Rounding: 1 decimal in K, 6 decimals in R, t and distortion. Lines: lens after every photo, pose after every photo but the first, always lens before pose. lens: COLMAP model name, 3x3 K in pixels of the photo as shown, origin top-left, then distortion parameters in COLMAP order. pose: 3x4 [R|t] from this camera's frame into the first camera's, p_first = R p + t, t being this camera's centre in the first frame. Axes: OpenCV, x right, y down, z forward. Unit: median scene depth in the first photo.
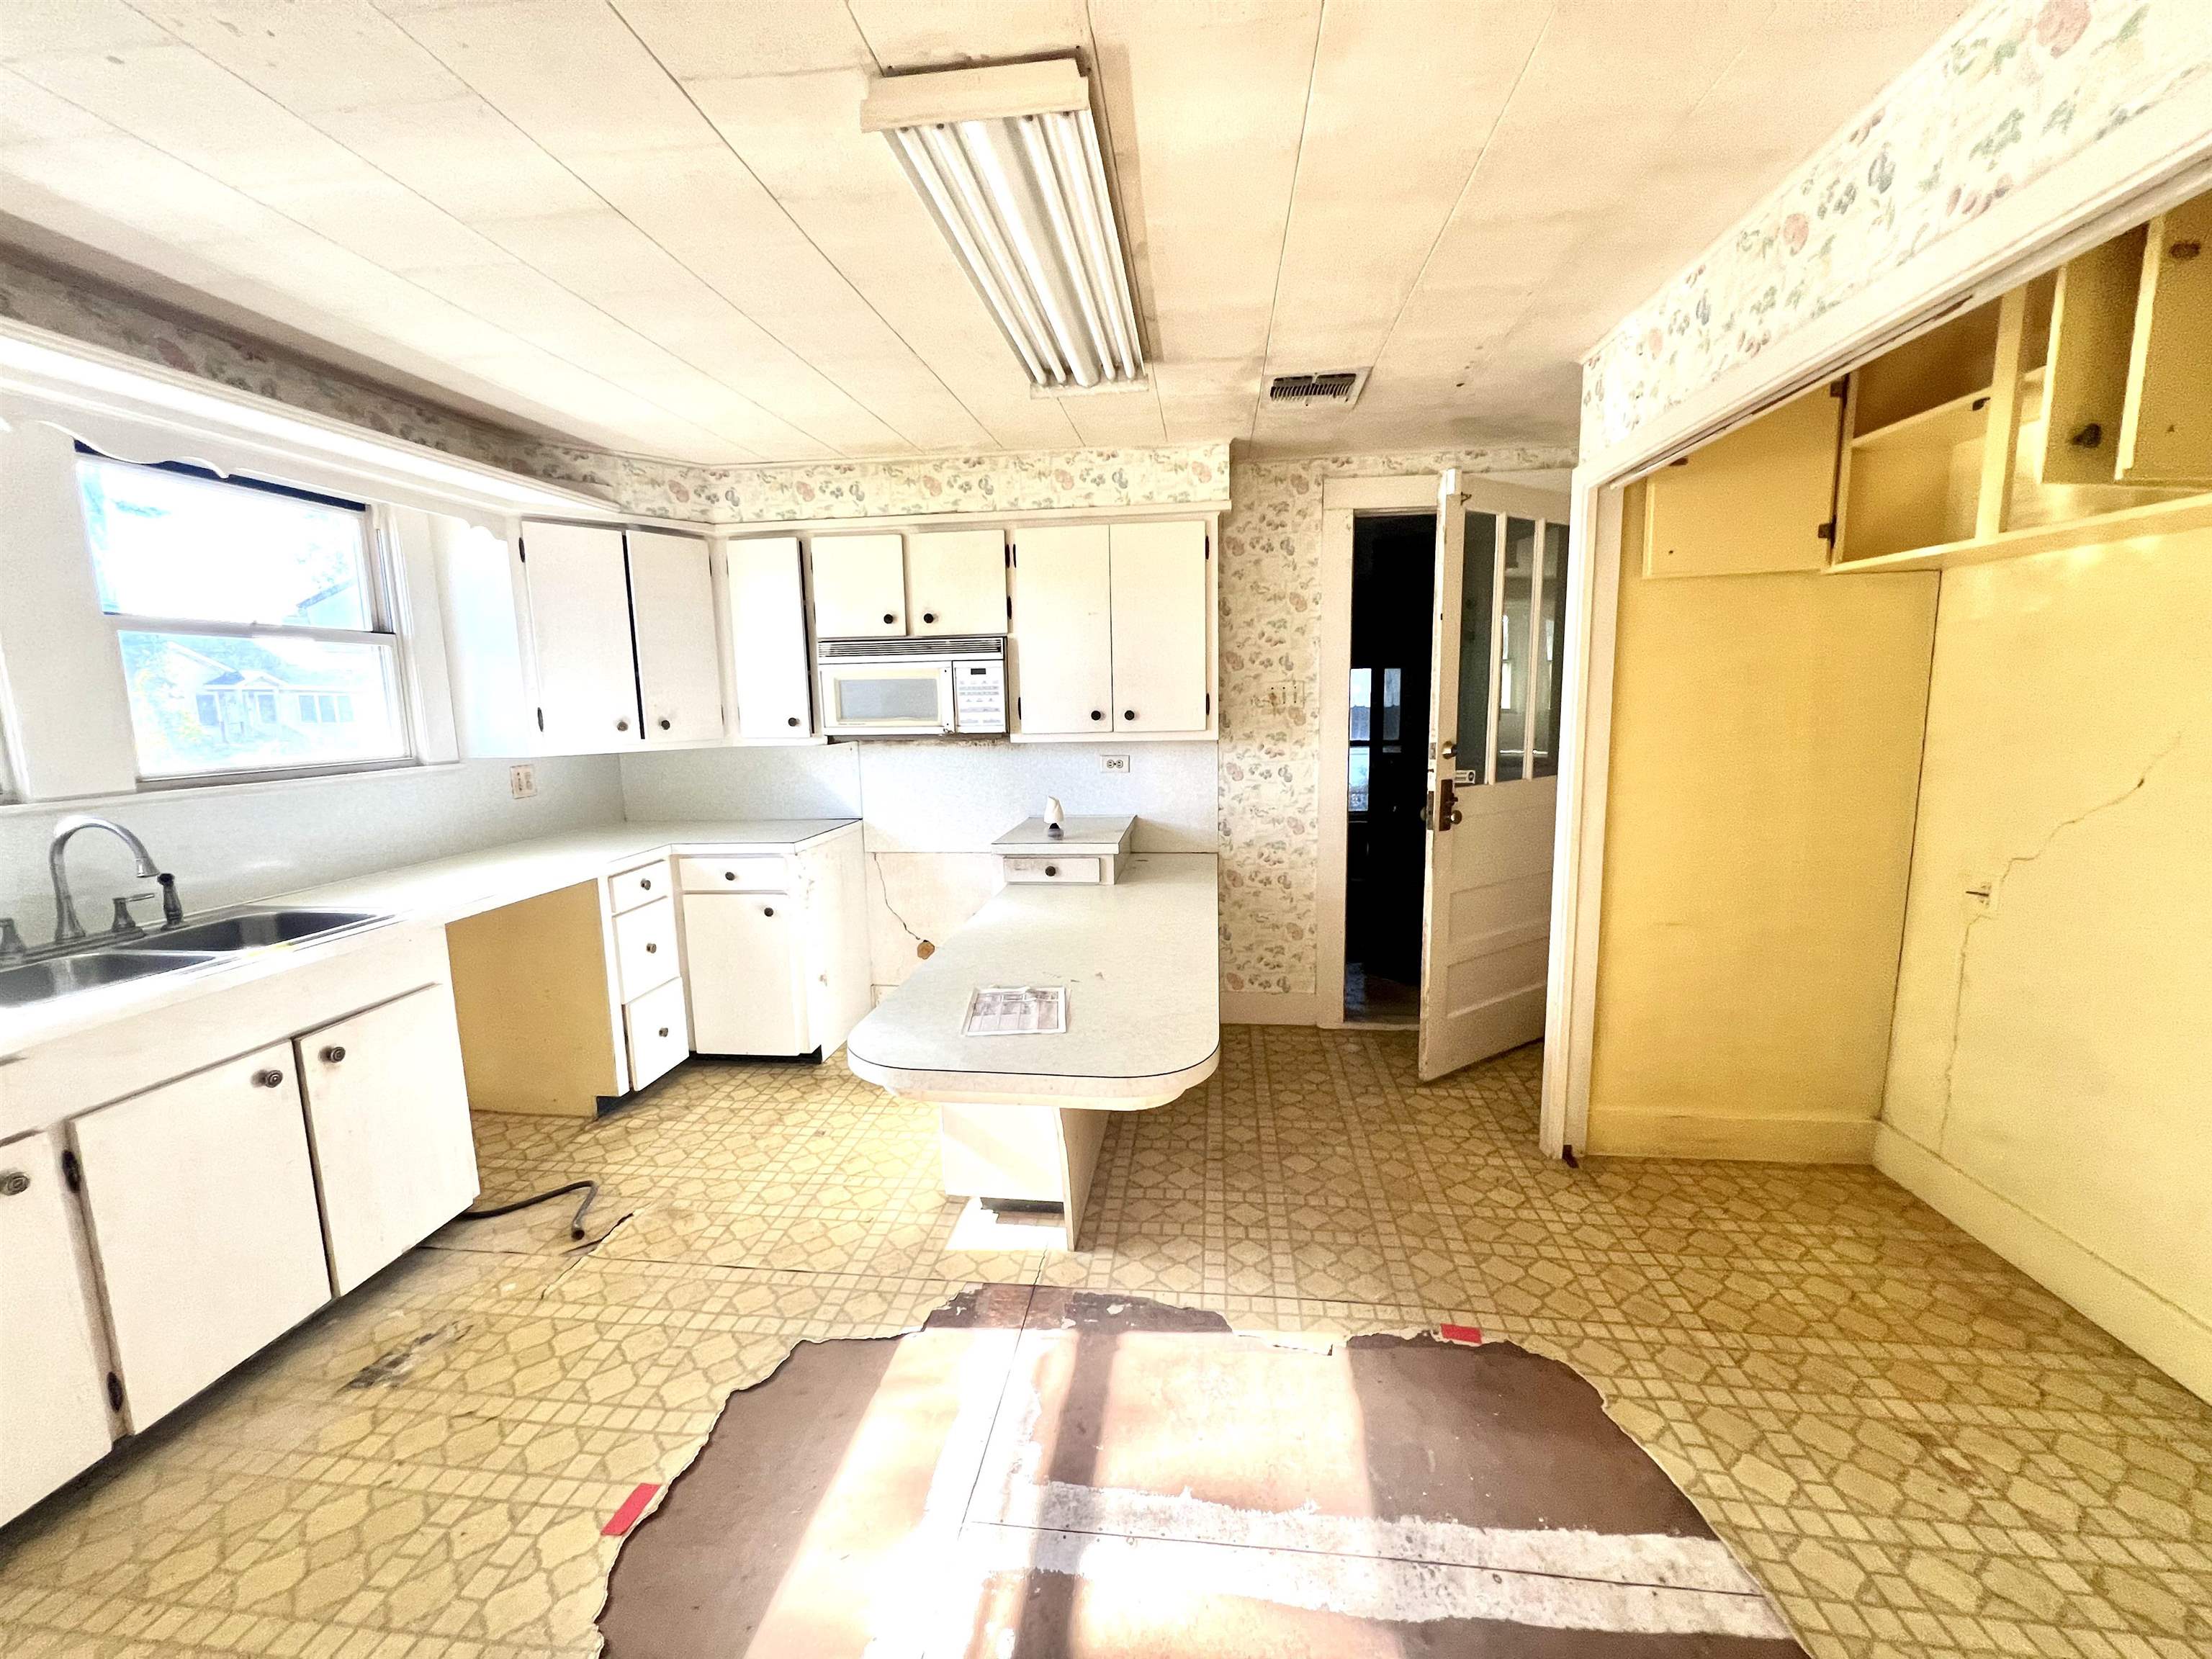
lens RADIAL K [[883.9, 0, 1107.4], [0, 883.9, 825.2], [0, 0, 1]] dist [-0.002019, 0.000657]
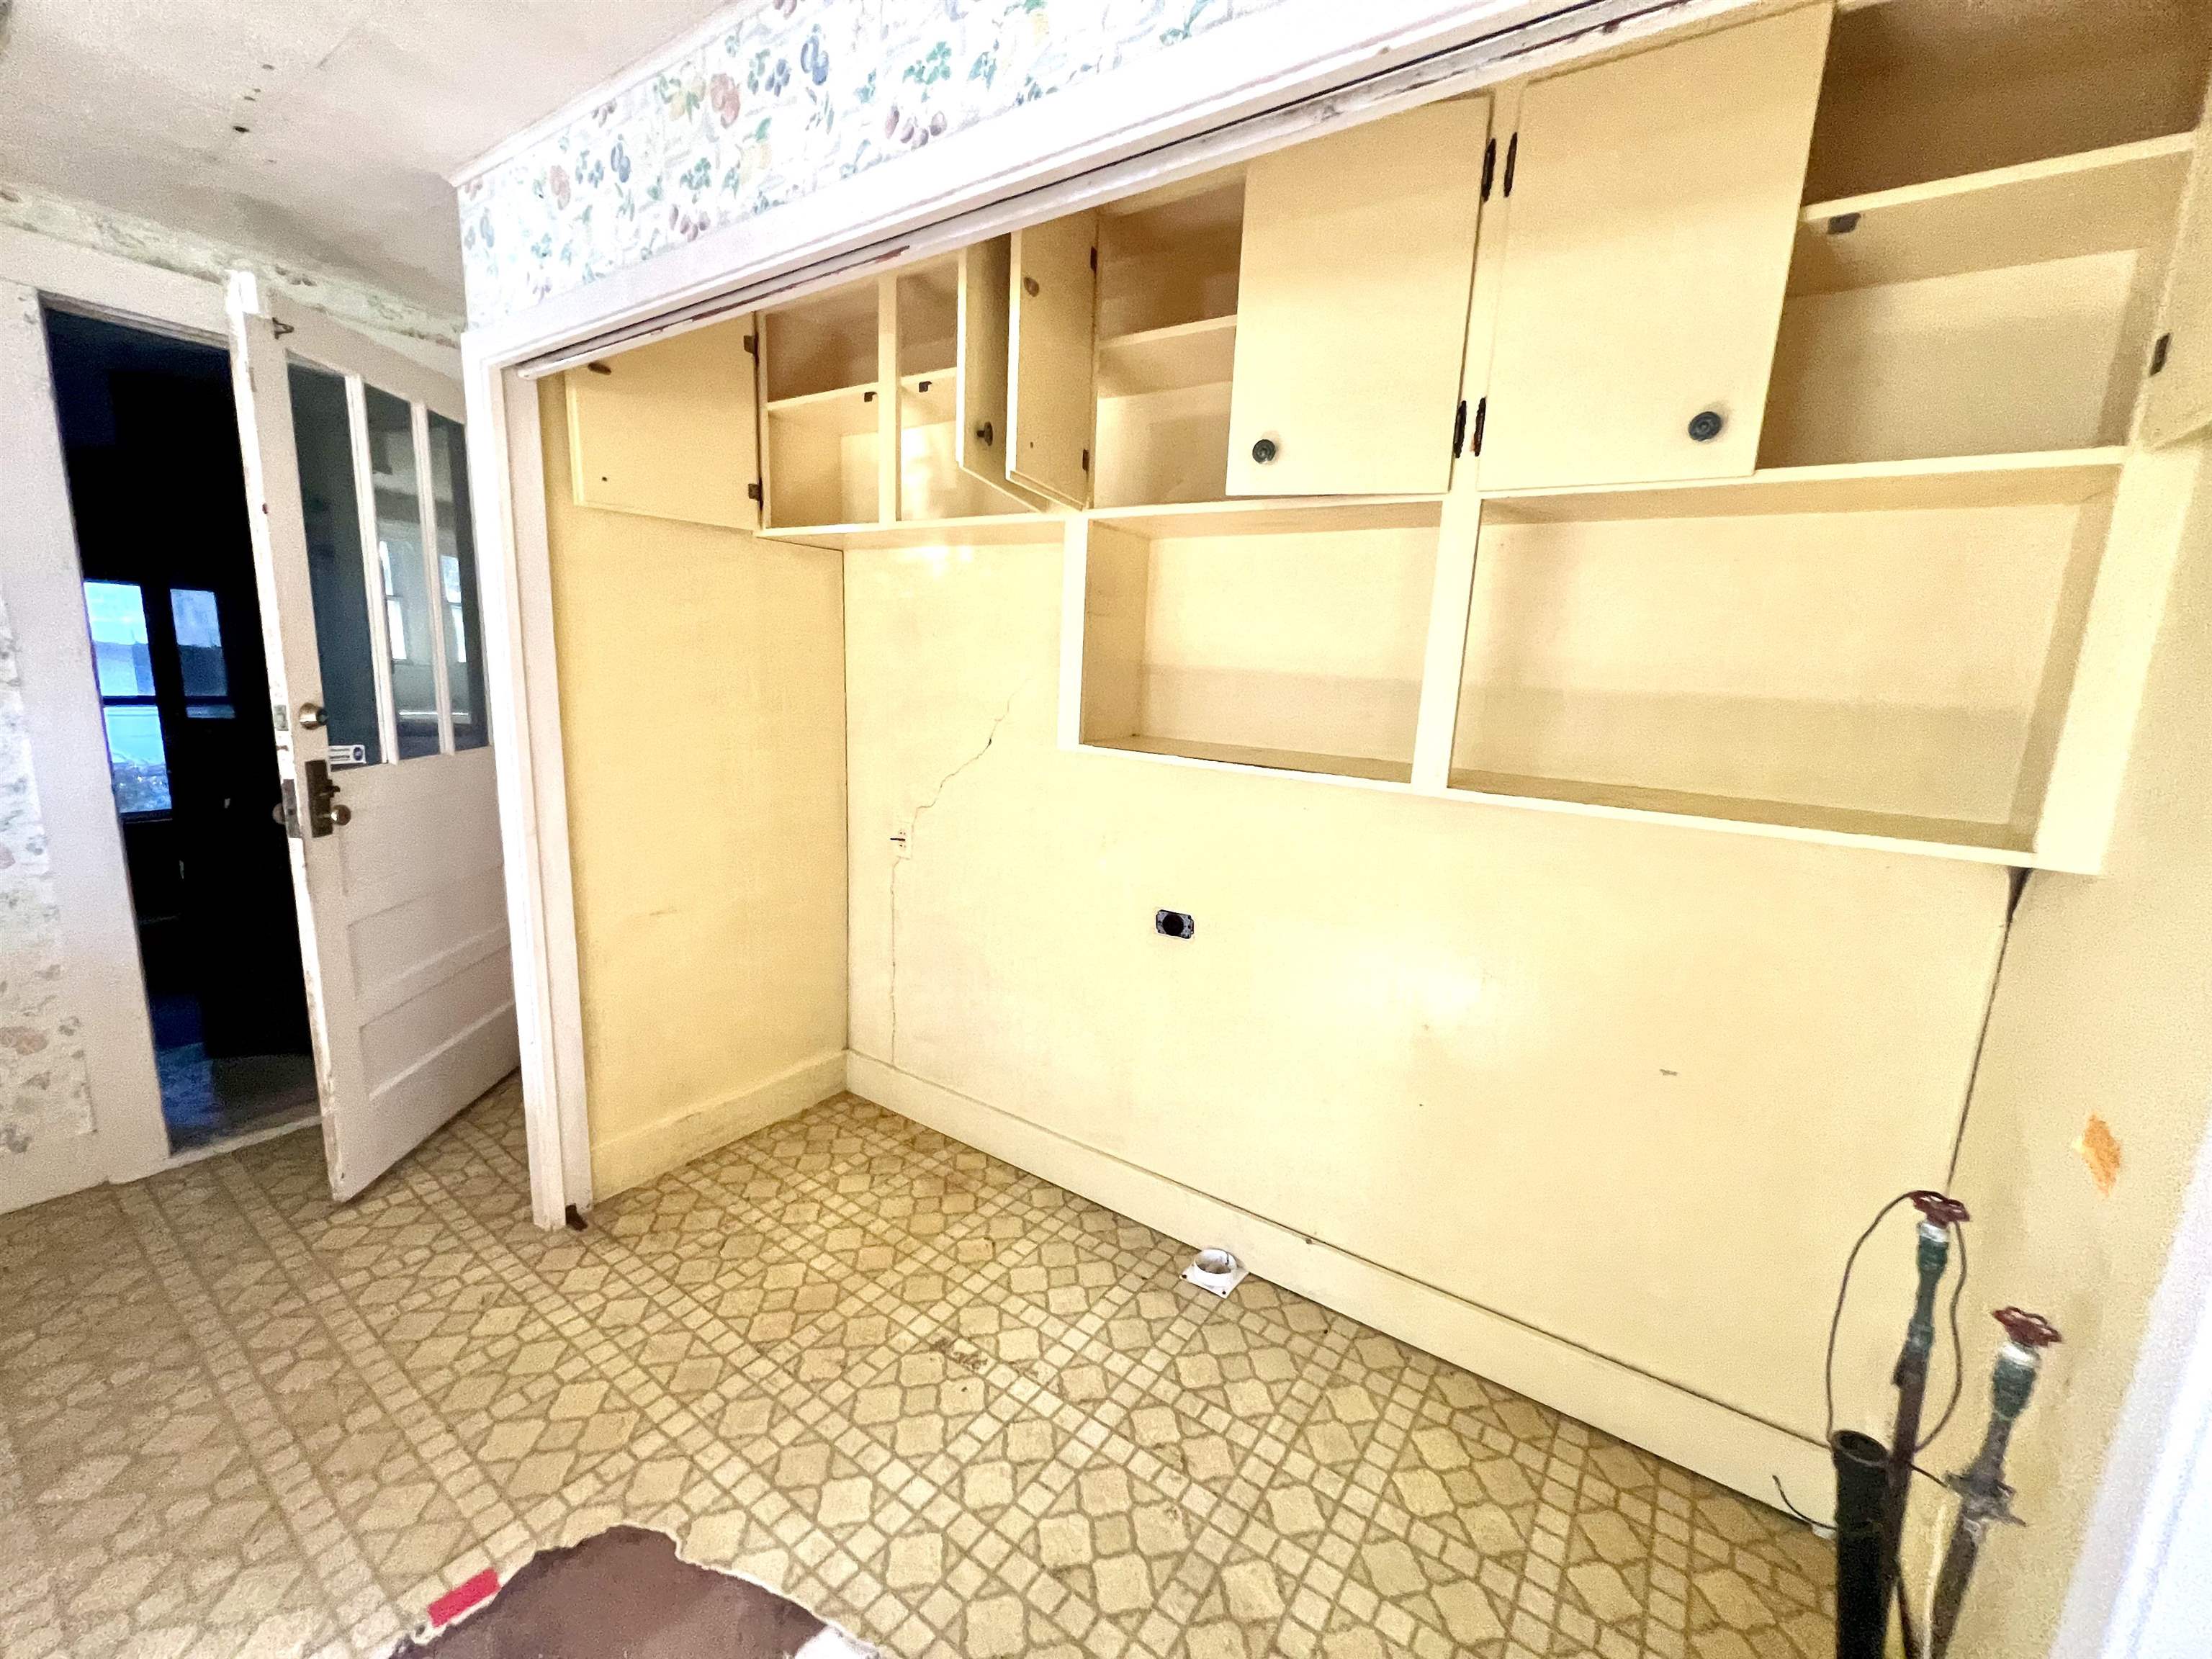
lens RADIAL K [[883.9, 0, 1105.7], [0, 883.9, 827.5], [0, 0, 1]] dist [-0.002019, 0.000657]
pose [[0.464676, -0.117189, 0.877692, 0.090792], [0.072661, 0.992907, 0.094103, -0.026899], [-0.882495, 0.020046, 0.469895, 0.206334]]
